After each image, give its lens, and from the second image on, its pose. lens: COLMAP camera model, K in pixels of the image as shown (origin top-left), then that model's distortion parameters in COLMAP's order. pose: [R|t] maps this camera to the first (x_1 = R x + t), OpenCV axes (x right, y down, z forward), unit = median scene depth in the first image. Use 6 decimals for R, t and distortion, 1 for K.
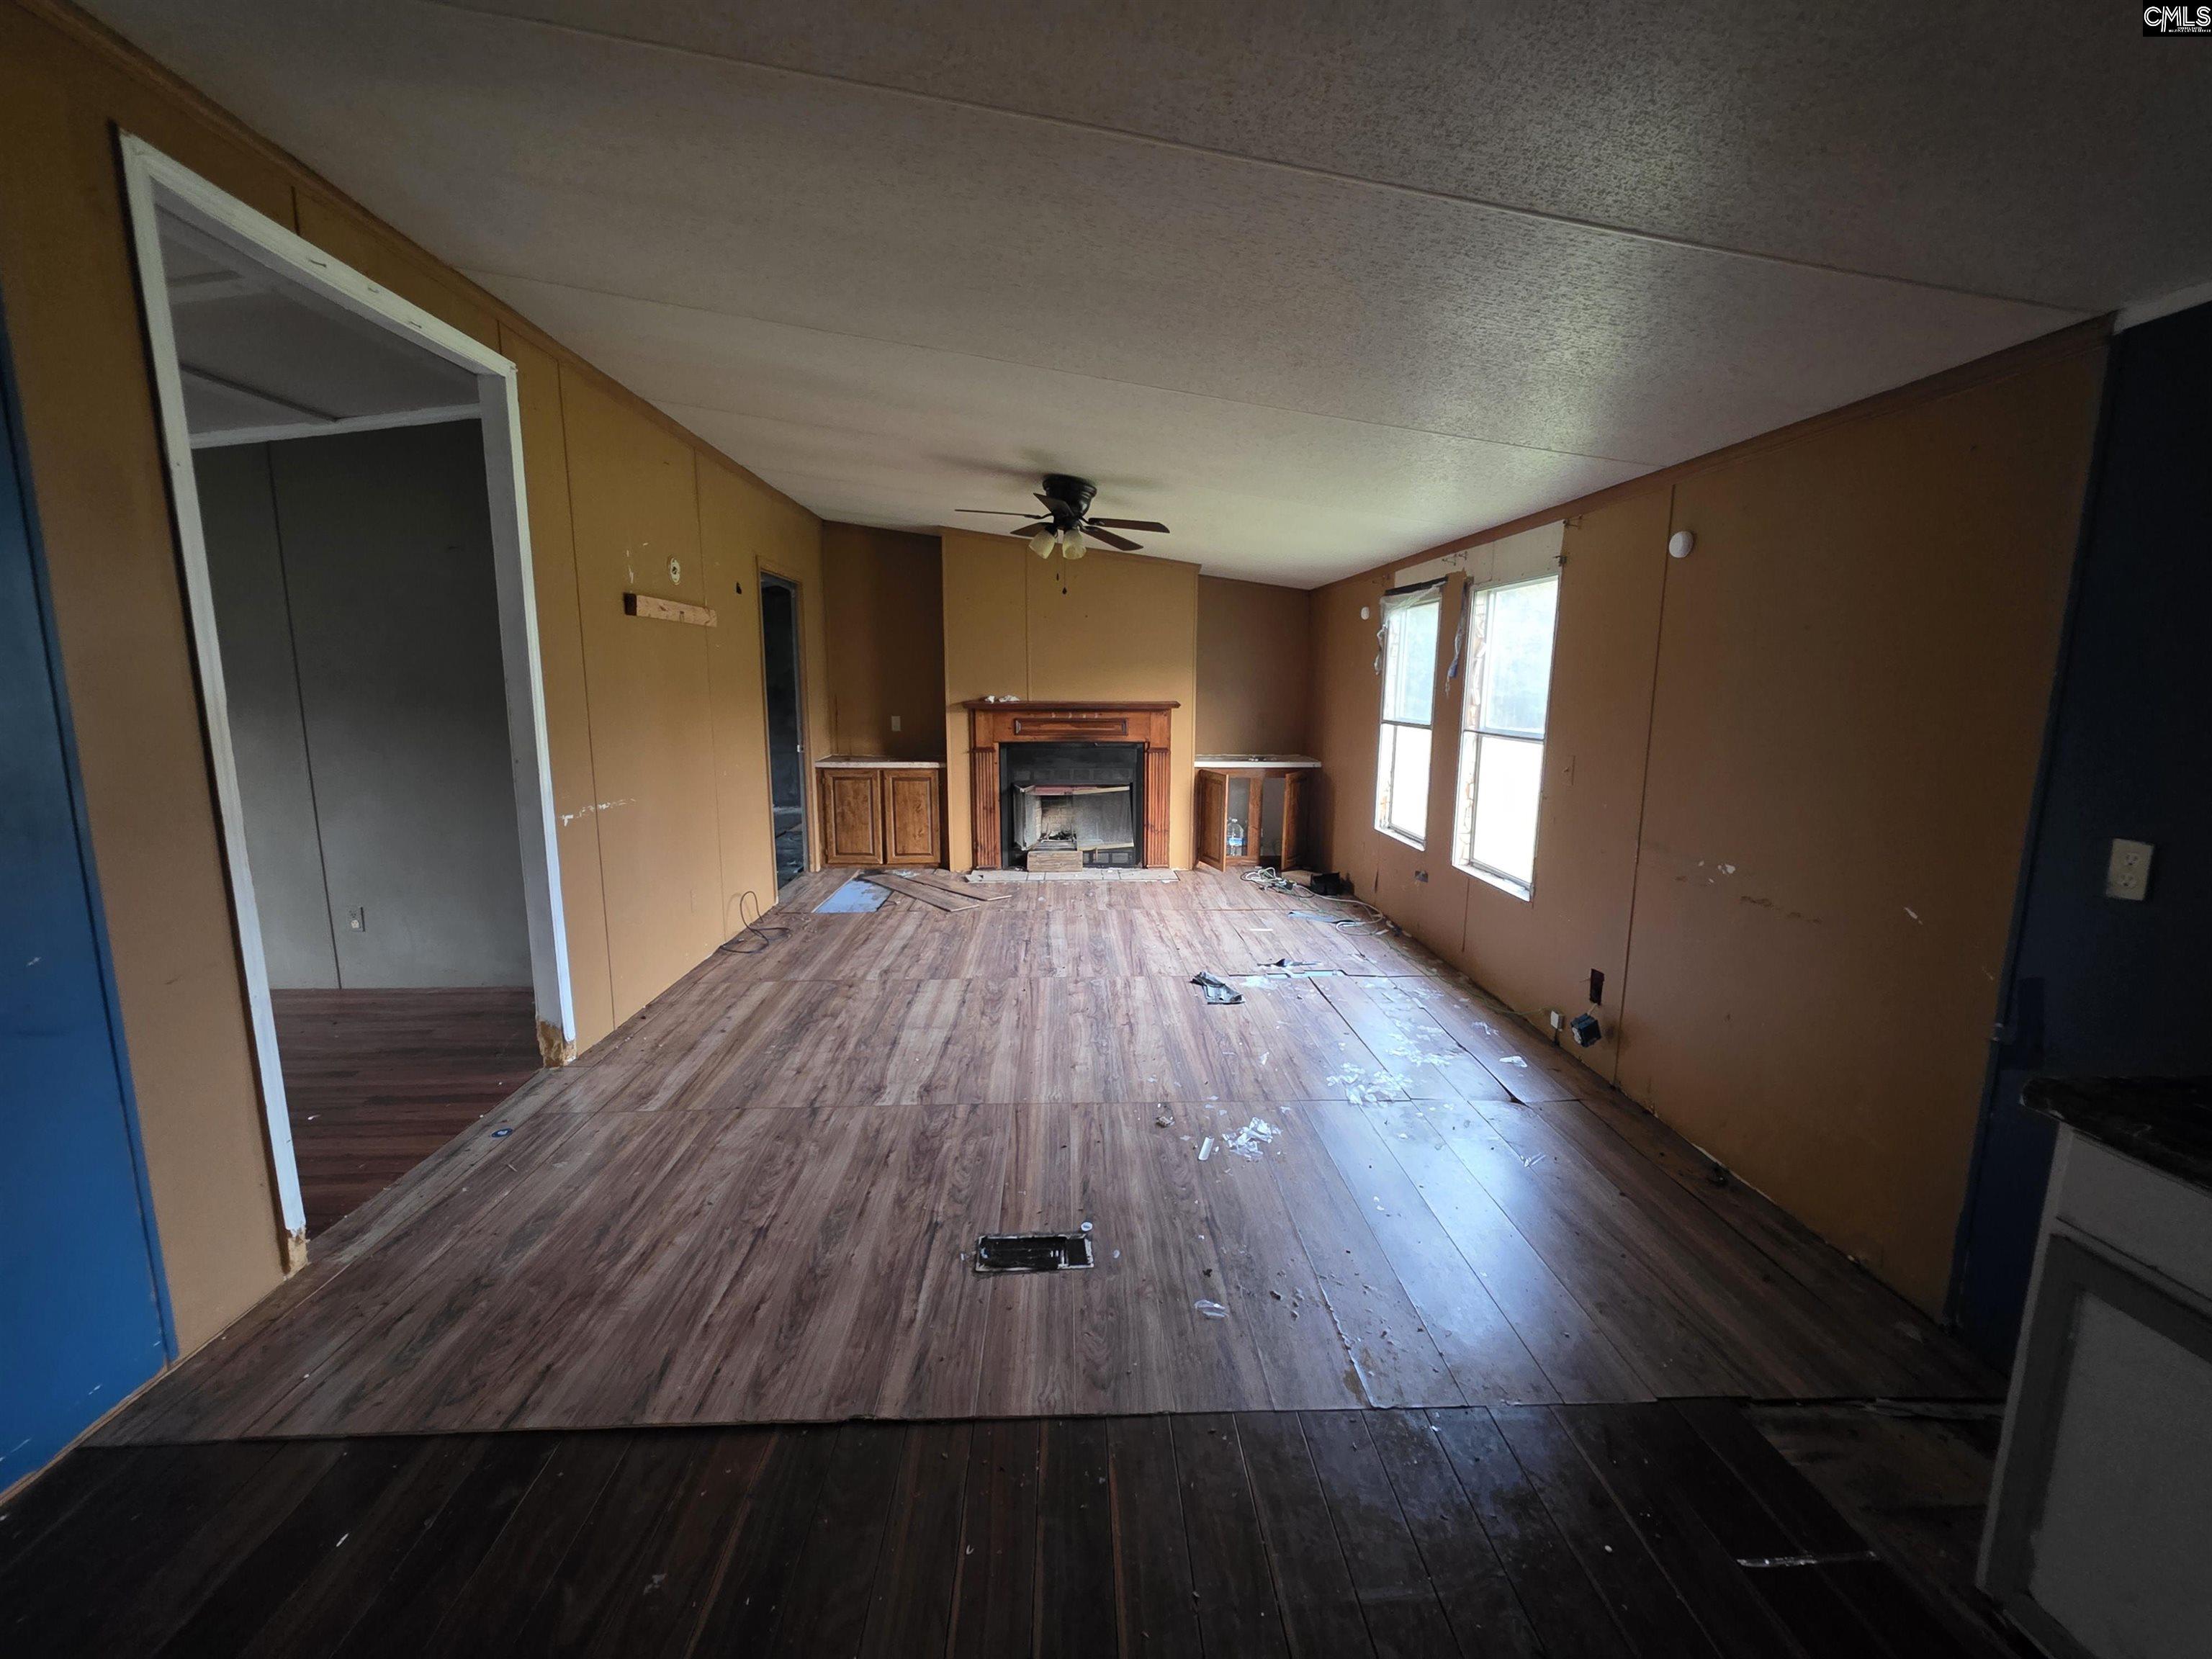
lens RADIAL K [[892.7, 0, 1096.9], [0, 892.7, 824.1], [0, 0, 1]] dist [-0.002700, 0.000454]
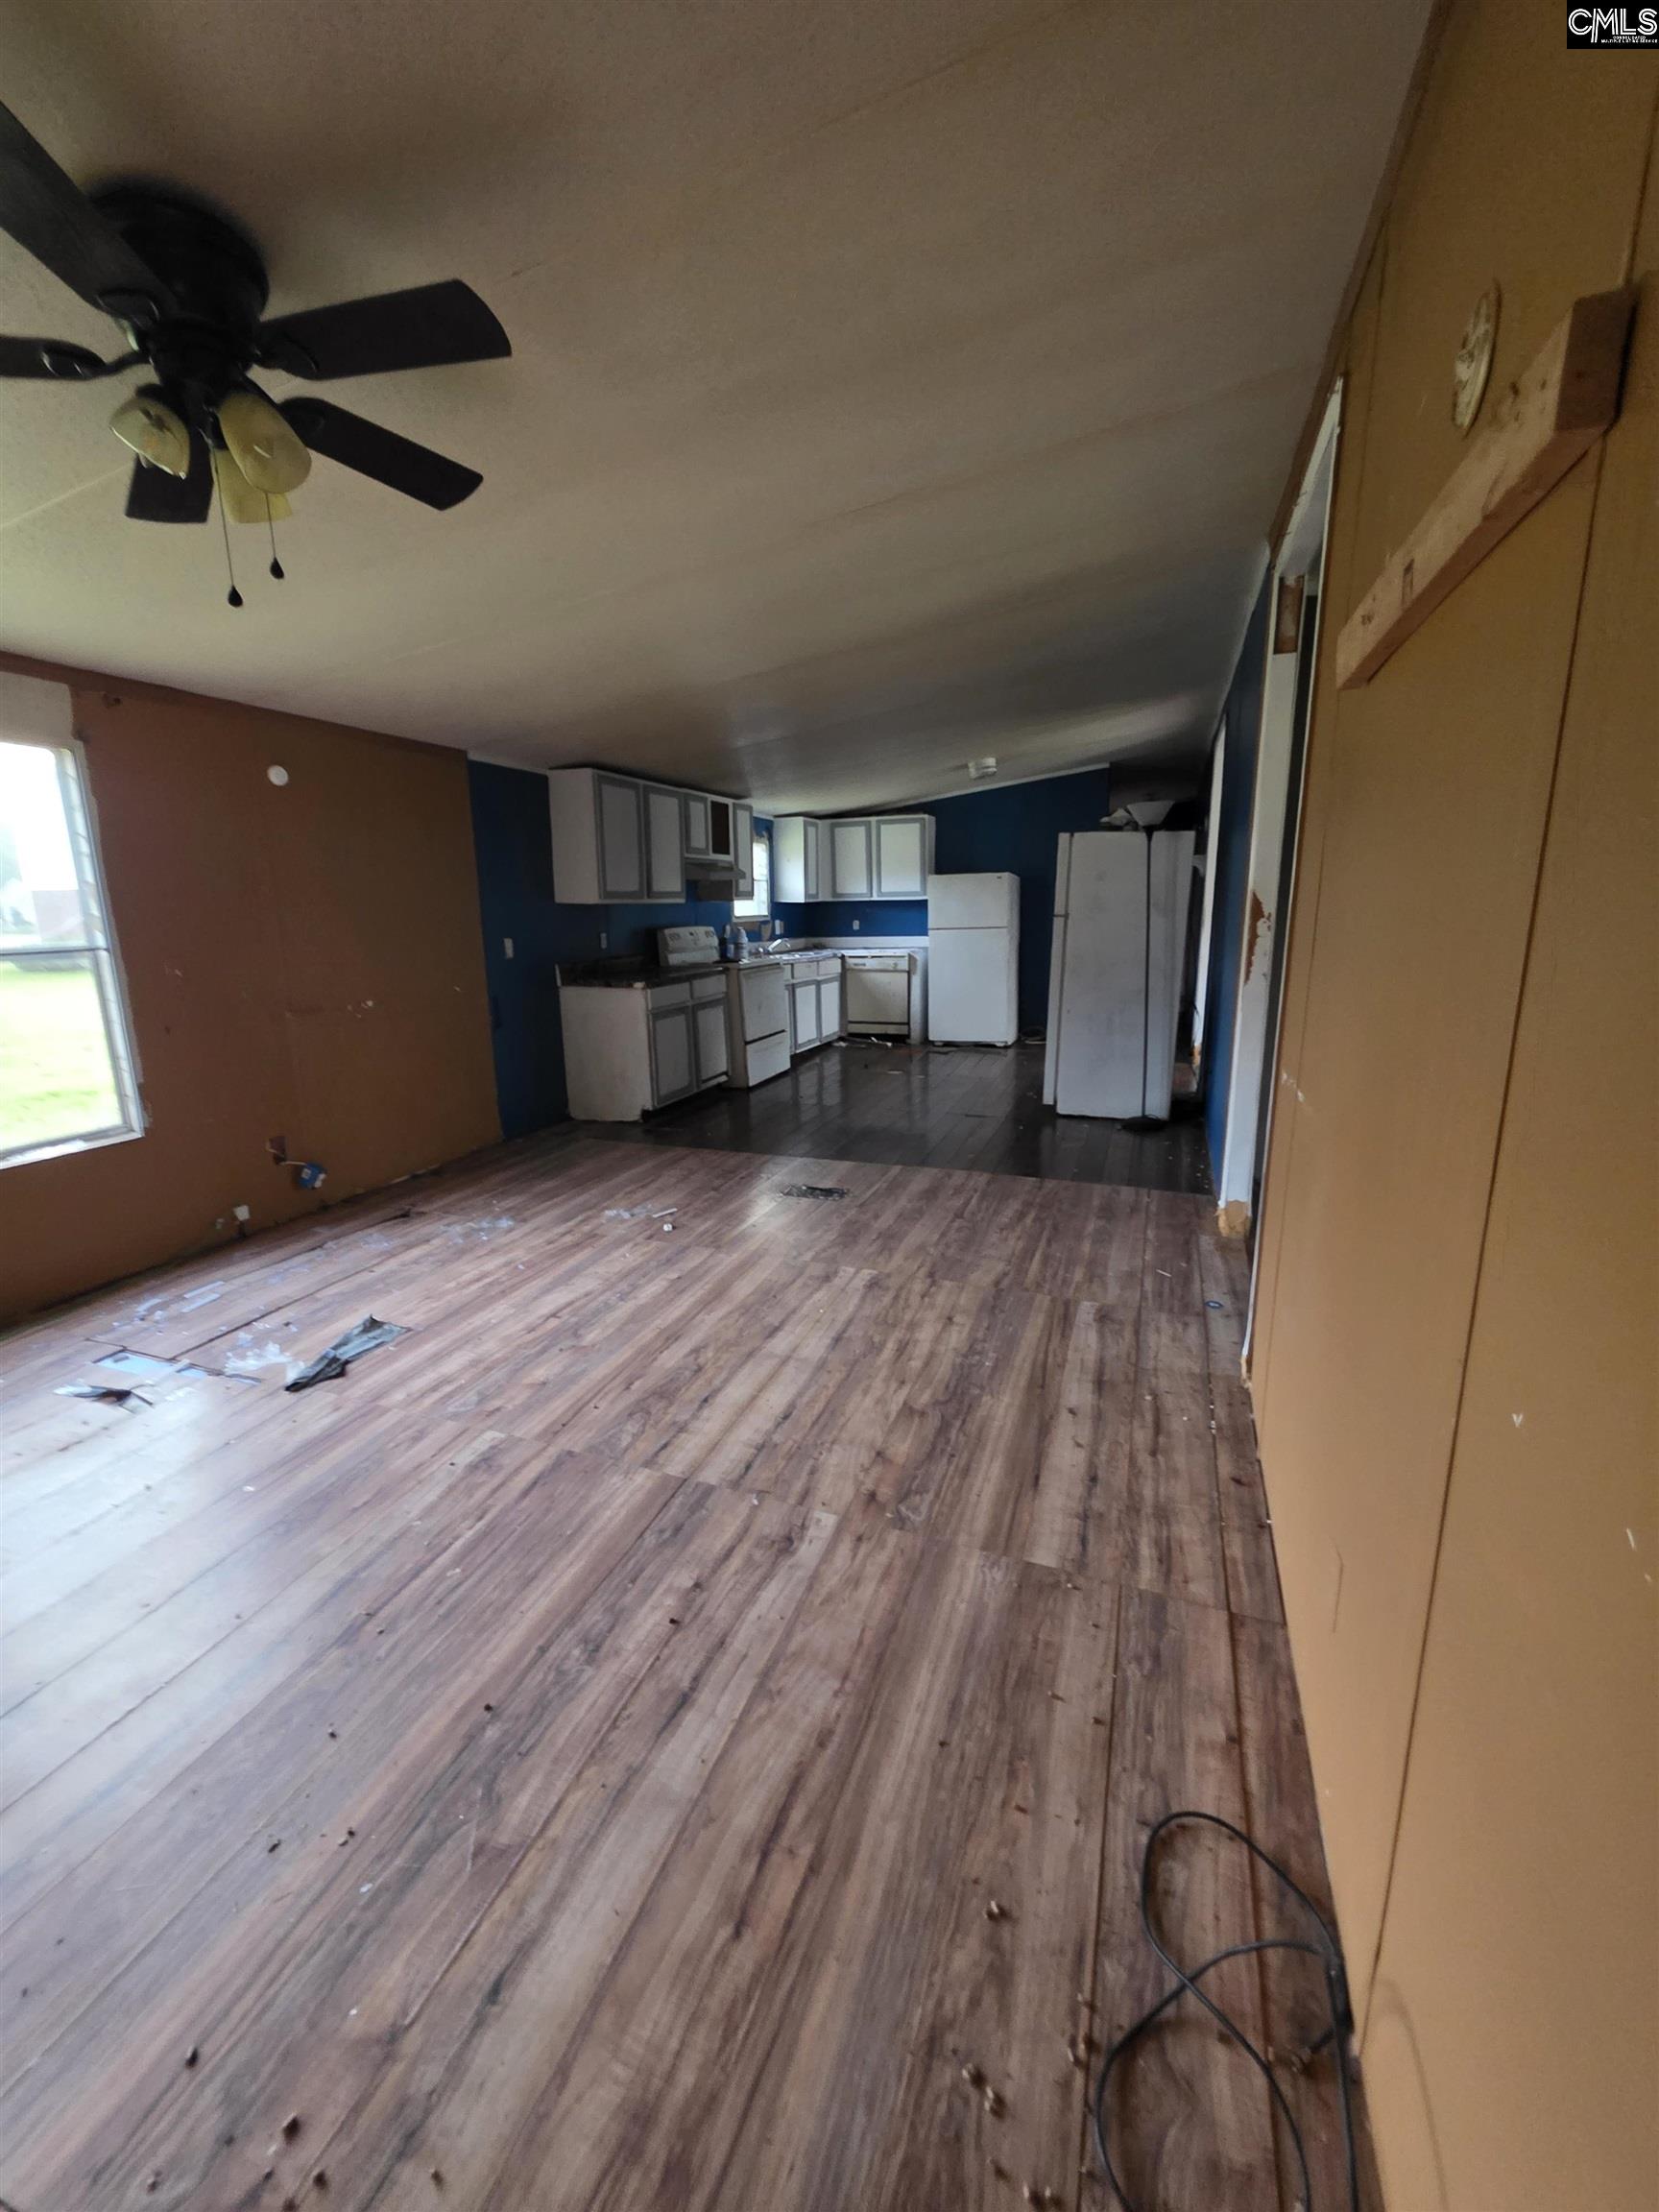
lens RADIAL K [[892.7, 0, 829.5], [0, 892.7, 1106.0], [0, 0, 1]] dist [-0.002700, 0.000454]
pose [[-0.923959, -0.084376, 0.373069, -0.475282], [0.062878, 0.928589, 0.365744, -0.225531], [-0.377287, 0.361390, -0.852673, 1.529617]]
